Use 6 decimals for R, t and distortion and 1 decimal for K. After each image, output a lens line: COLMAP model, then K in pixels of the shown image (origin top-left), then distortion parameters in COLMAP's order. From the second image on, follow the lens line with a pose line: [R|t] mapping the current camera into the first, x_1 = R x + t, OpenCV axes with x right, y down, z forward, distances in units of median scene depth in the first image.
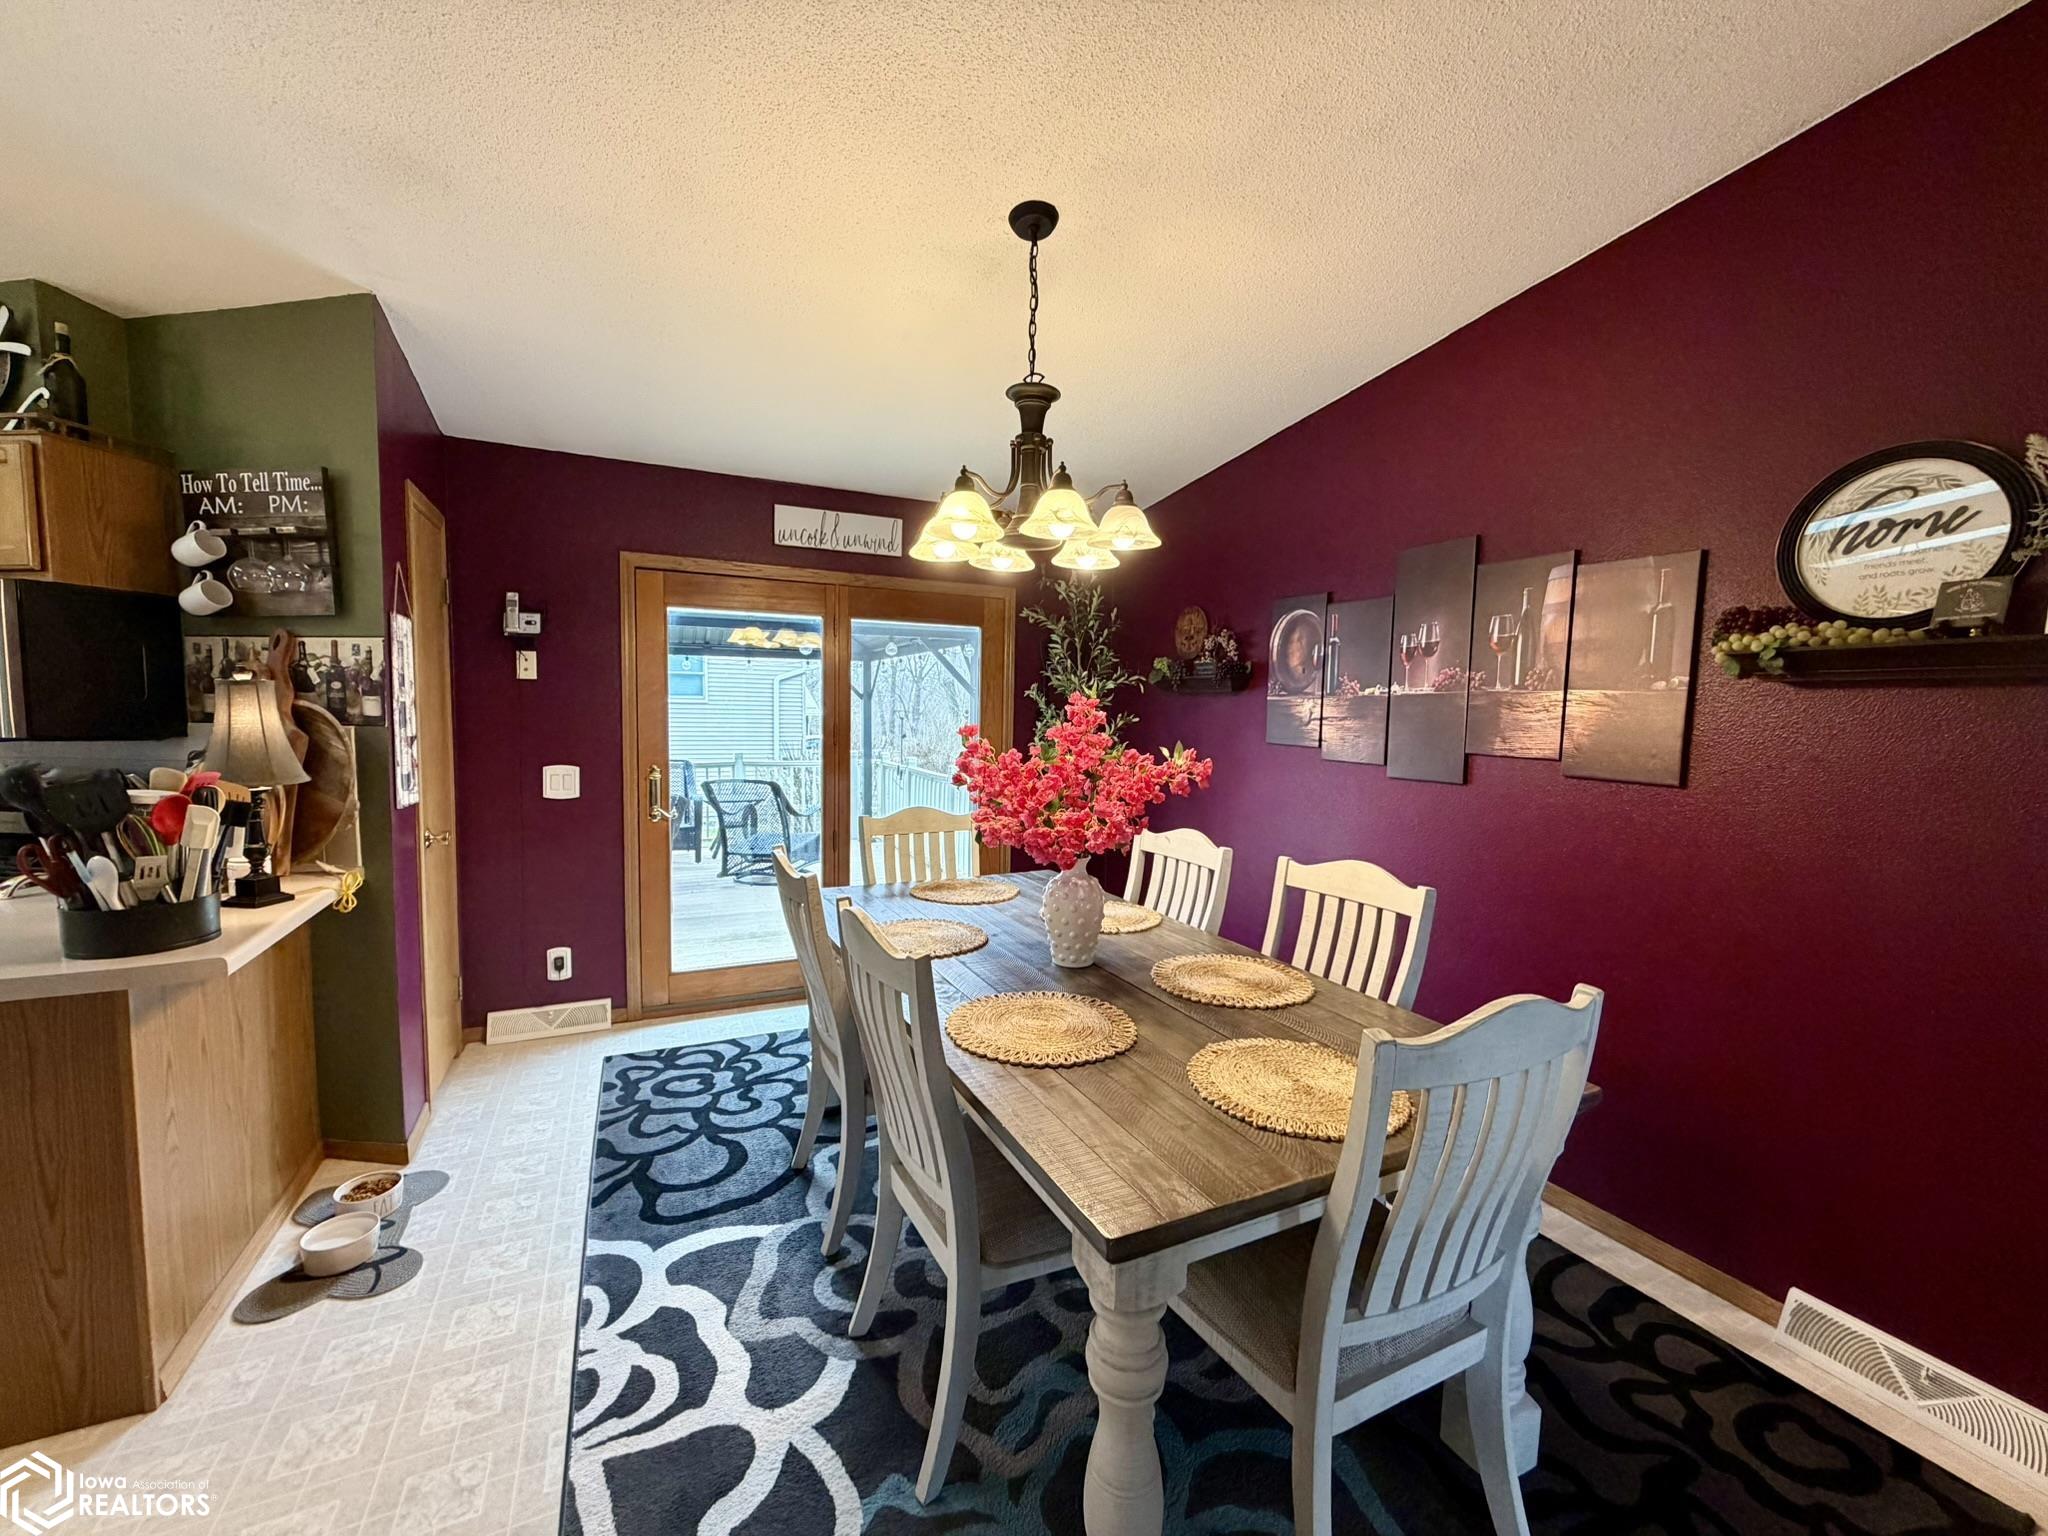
lens RADIAL K [[818.7, 0, 1019.9], [0, 818.7, 771.3], [0, 0, 1]] dist [0.001527, -0.000918]
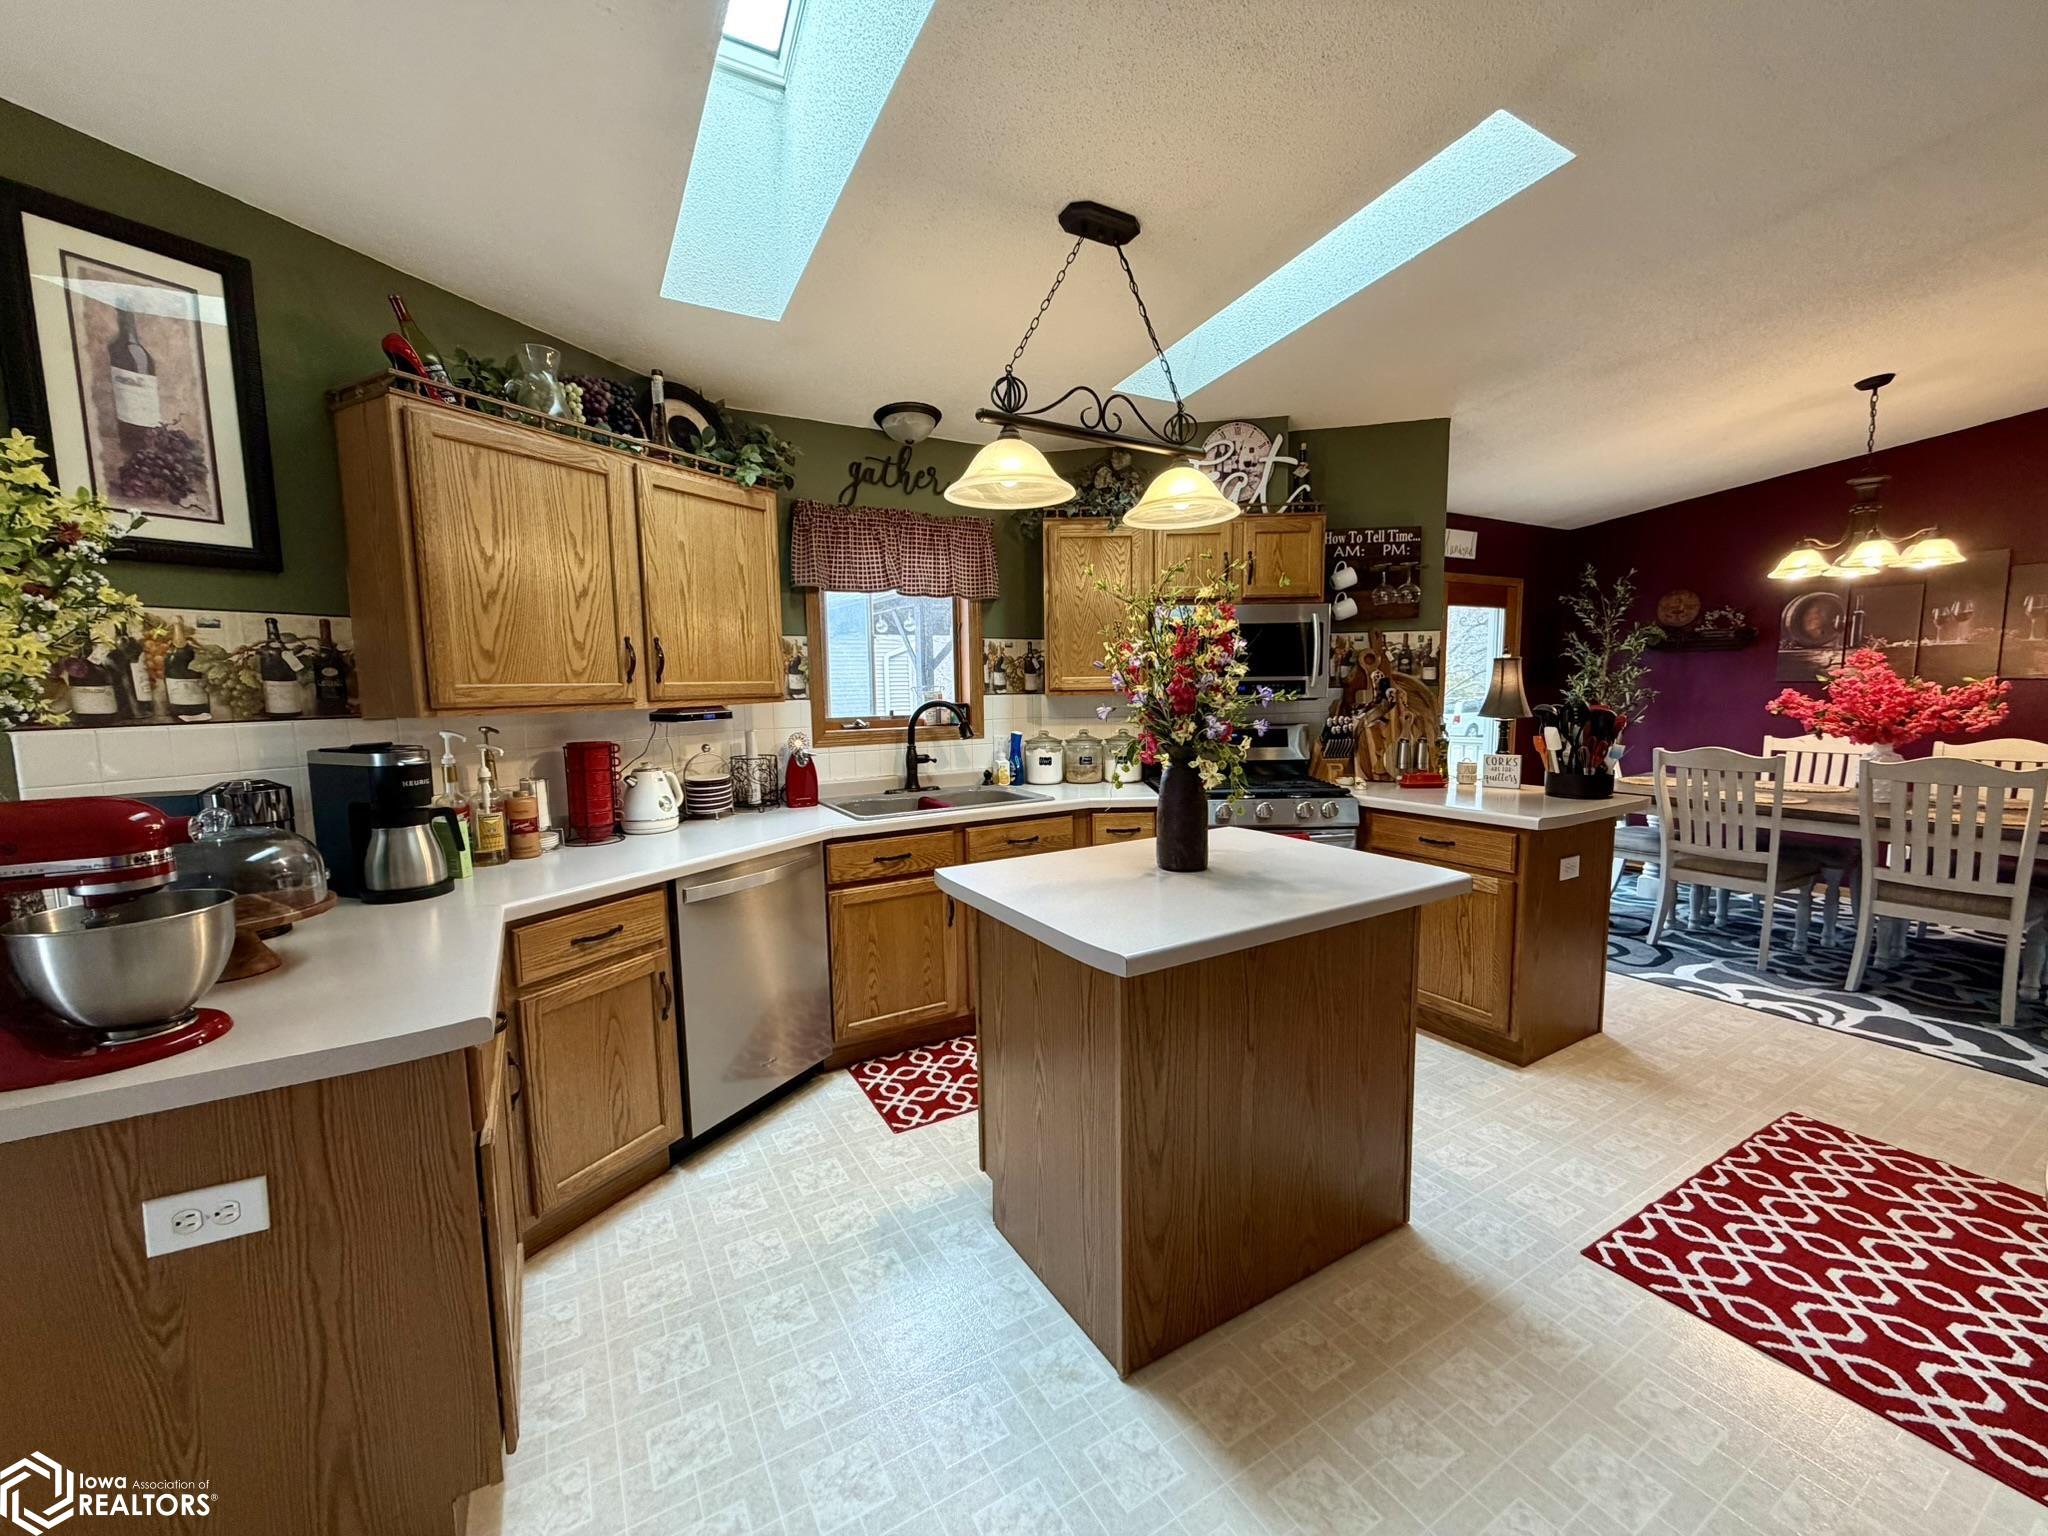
lens RADIAL K [[818.7, 0, 1027.6], [0, 818.7, 764.7], [0, 0, 1]] dist [0.001527, -0.000918]
pose [[0.994703, -0.047035, 0.091399, -1.773975], [0.044384, 0.998539, 0.030828, 0.016104], [-0.092716, -0.026608, 0.995337, -0.551335]]
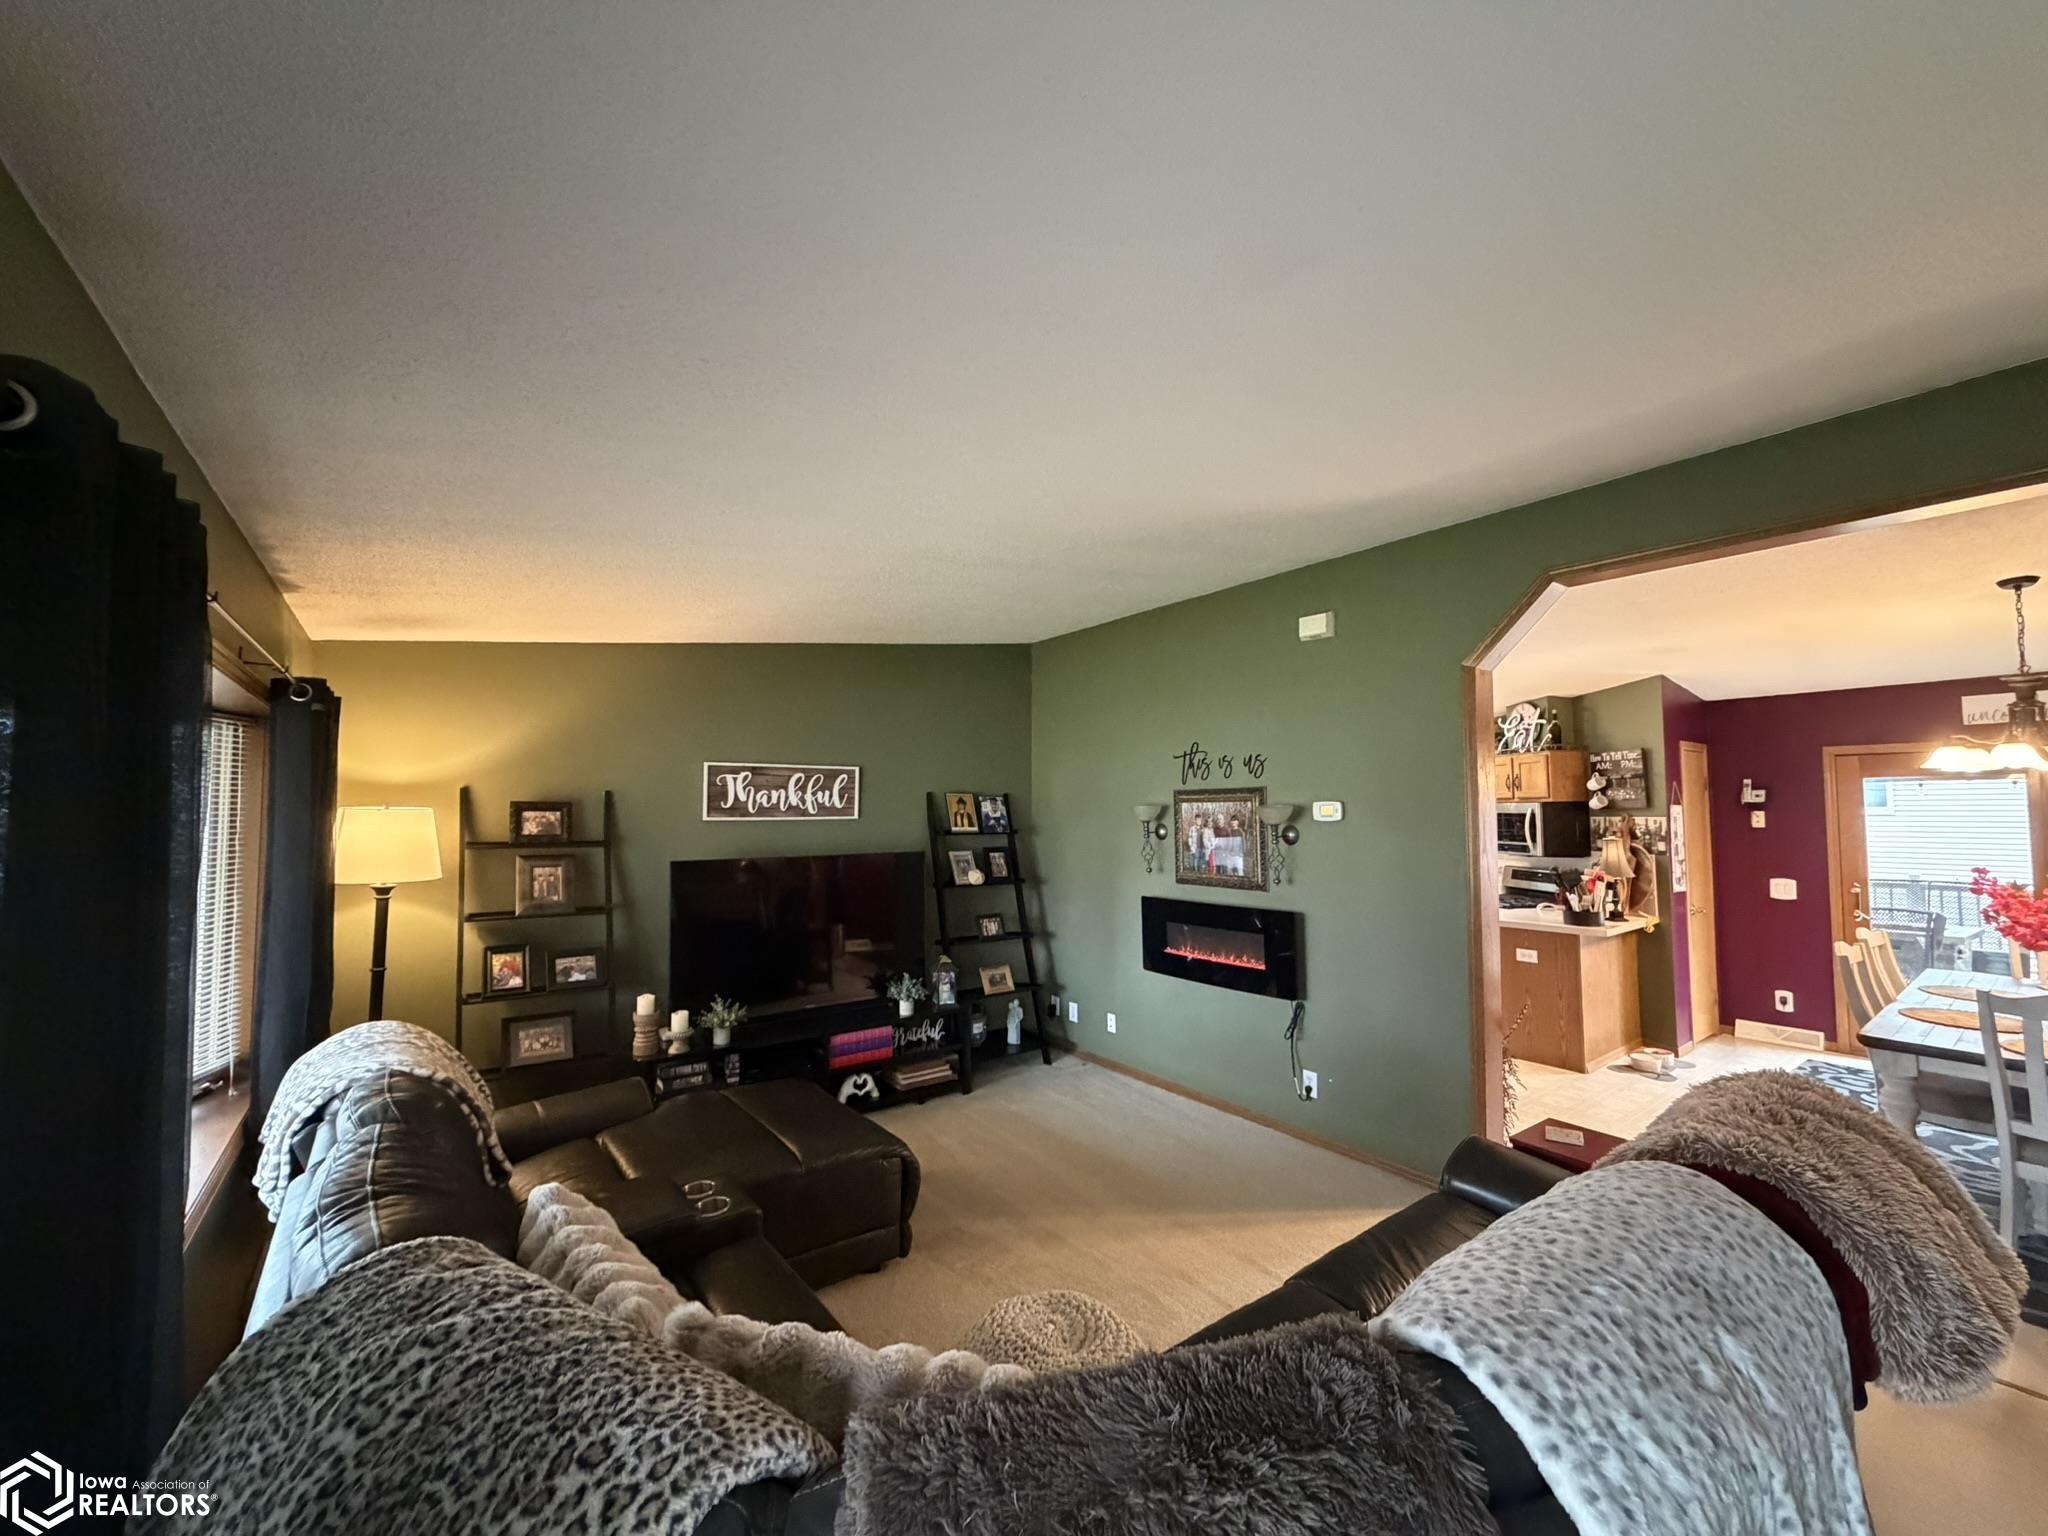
lens RADIAL K [[818.7, 0, 1013.4], [0, 818.7, 771.2], [0, 0, 1]] dist [0.001527, -0.000918]
pose [[0.186418, -0.064626, -0.980343, 1.170466], [-0.062845, 0.995006, -0.077543, 0.003758], [0.980458, 0.076065, 0.181426, -1.253257]]
